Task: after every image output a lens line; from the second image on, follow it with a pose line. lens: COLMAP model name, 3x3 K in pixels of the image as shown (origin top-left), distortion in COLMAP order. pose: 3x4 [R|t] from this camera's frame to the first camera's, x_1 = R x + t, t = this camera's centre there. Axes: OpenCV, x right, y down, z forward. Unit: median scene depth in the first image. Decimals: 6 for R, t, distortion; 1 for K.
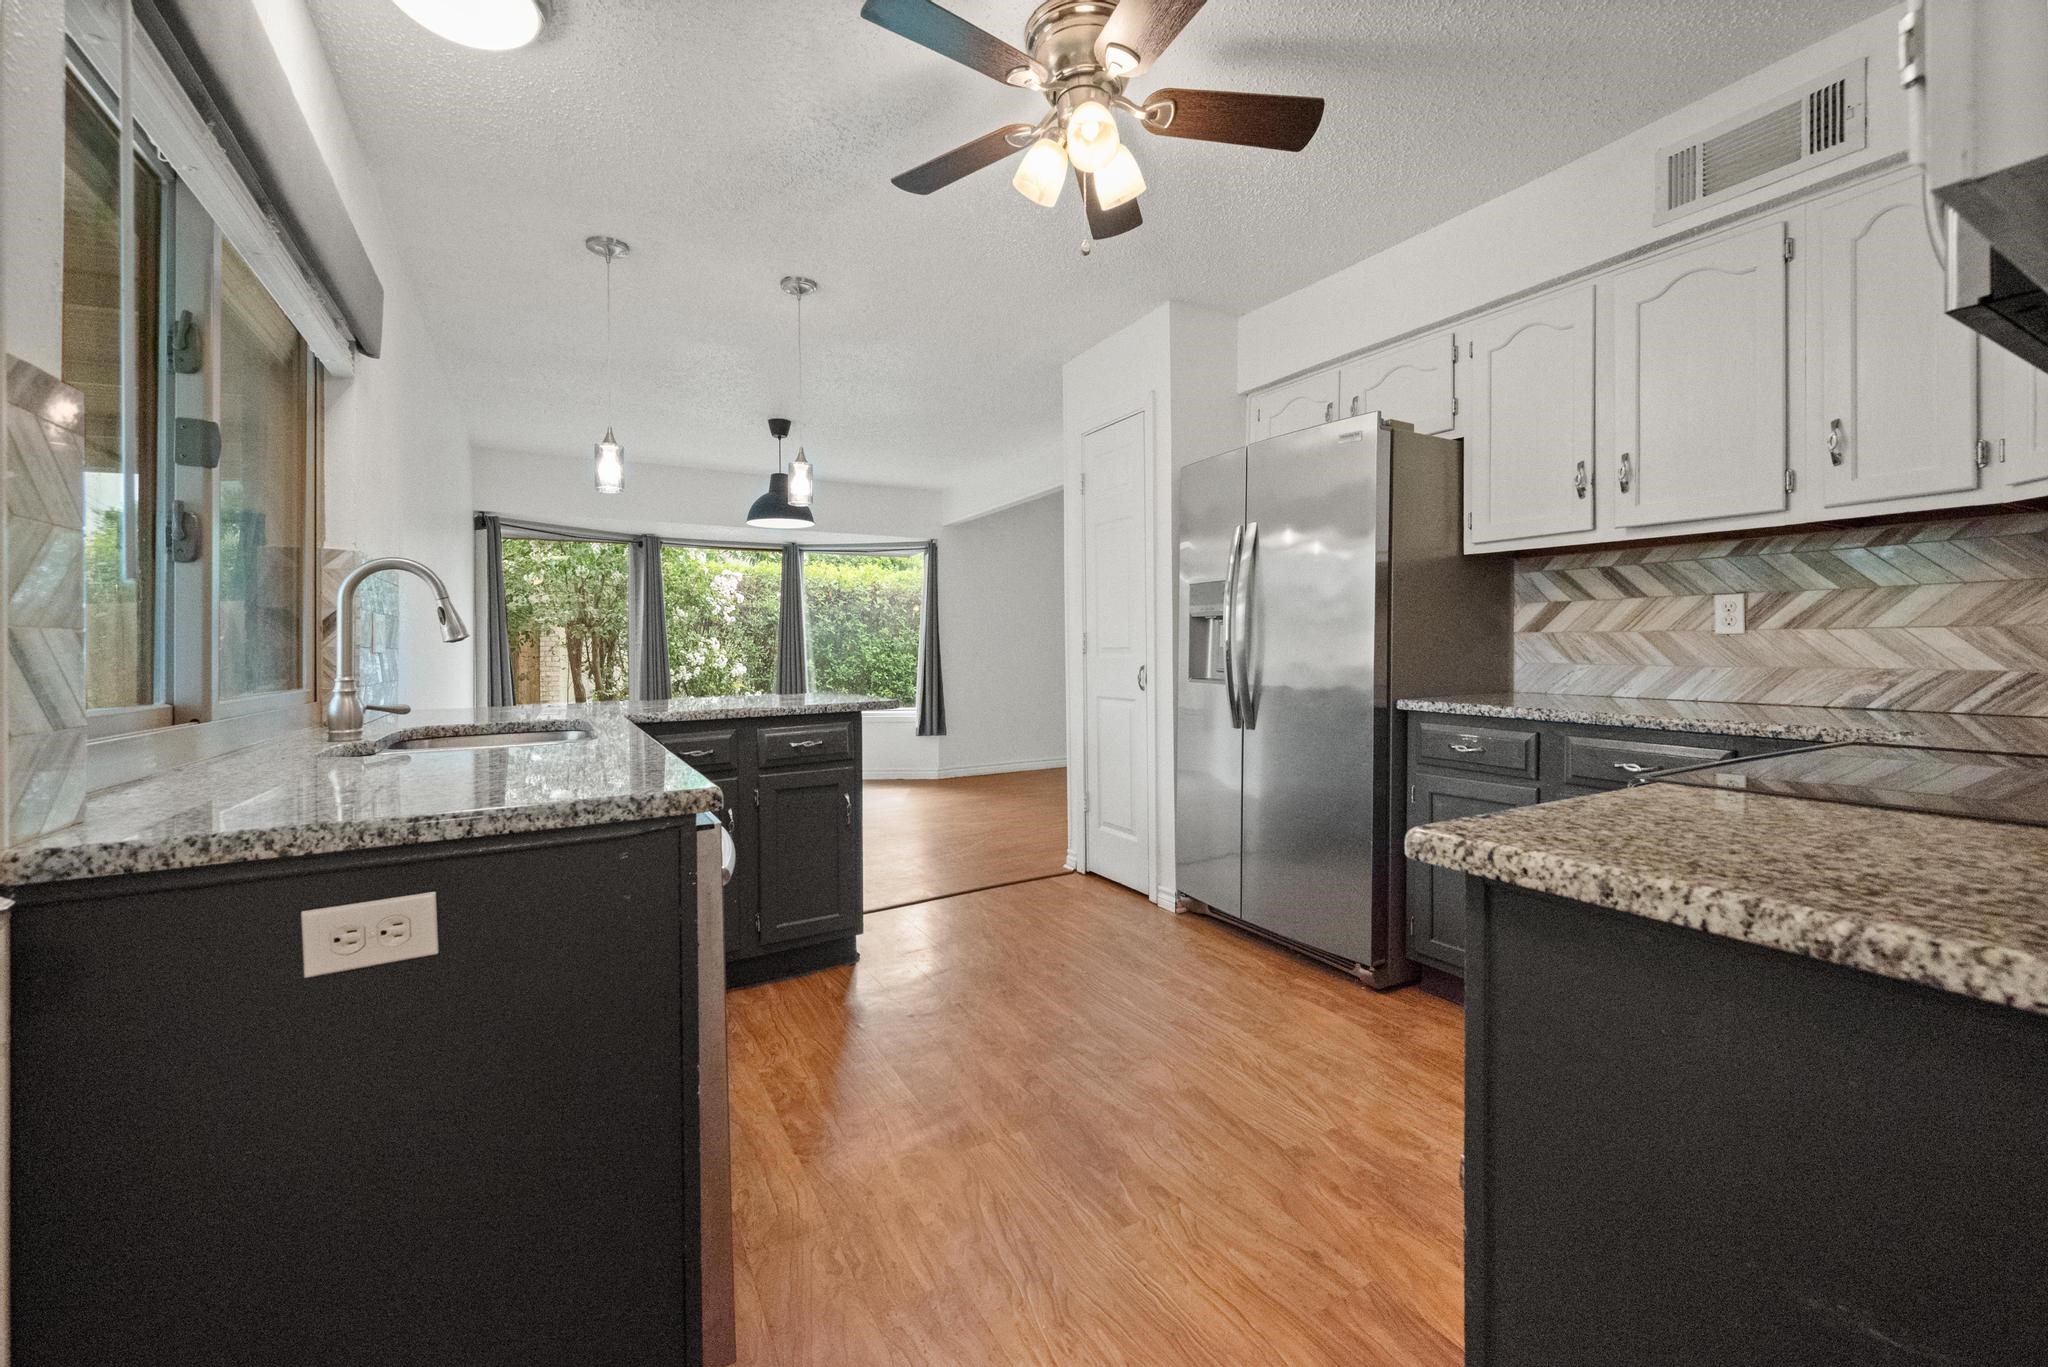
lens RADIAL K [[816.3, 0, 1024.7], [0, 816.3, 642.1], [0, 0, 1]] dist [-0.000314, -0.000012]
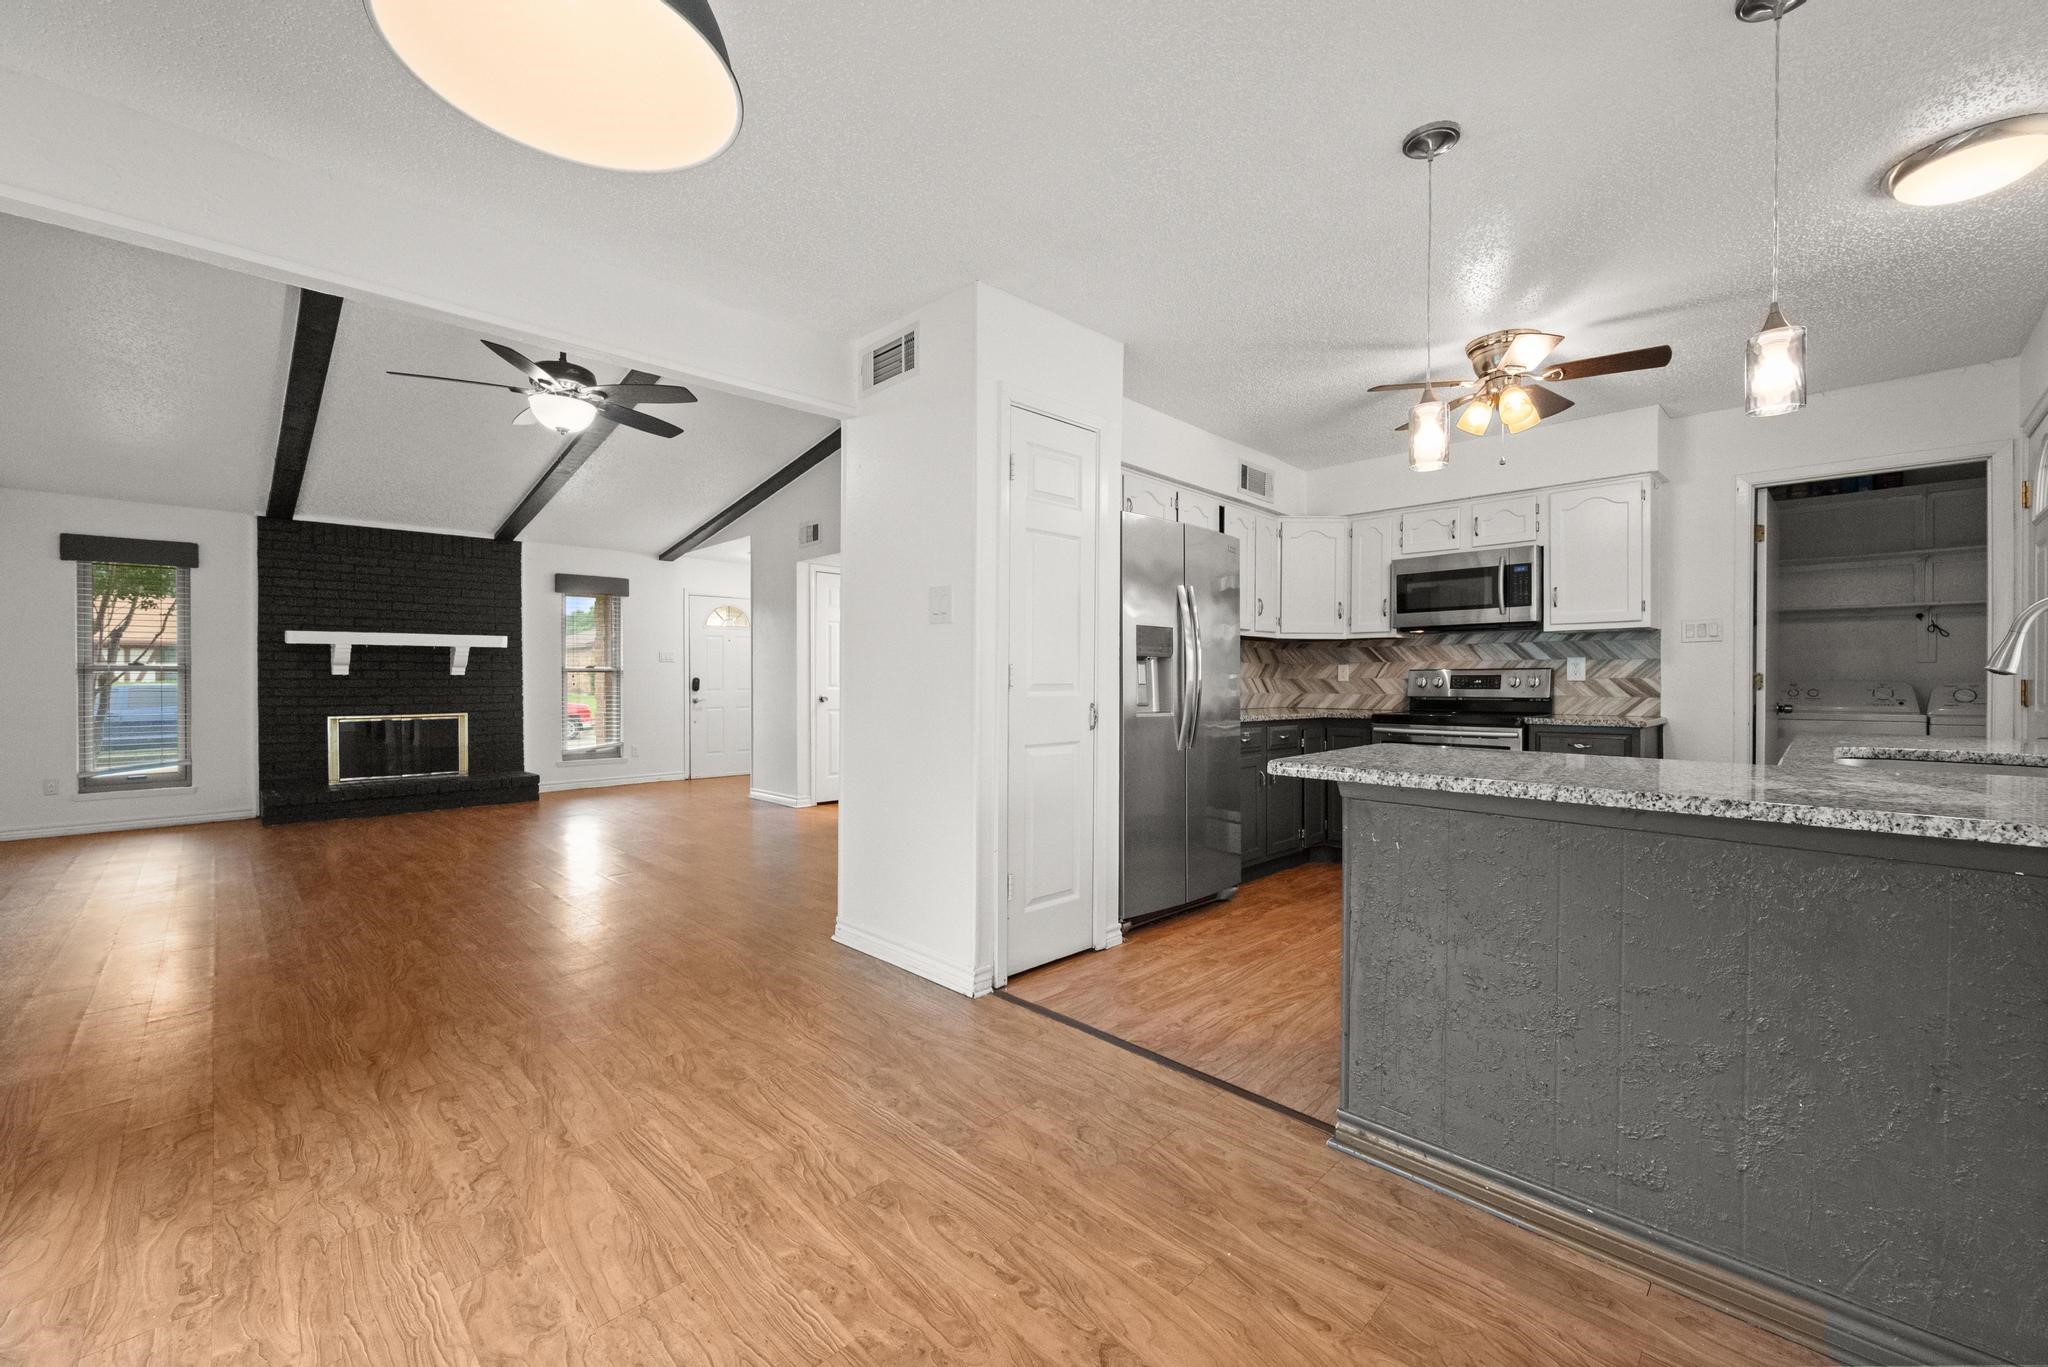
lens RADIAL K [[808.6, 0, 1024.0], [0, 808.6, 683.5], [0, 0, 1]] dist [-0.000884, -0.000086]
pose [[-0.250399, 0.005175, 0.968129, -0.889557], [-0.004253, 0.999970, -0.006445, 0.014540], [-0.968133, -0.005731, -0.250369, 1.587682]]
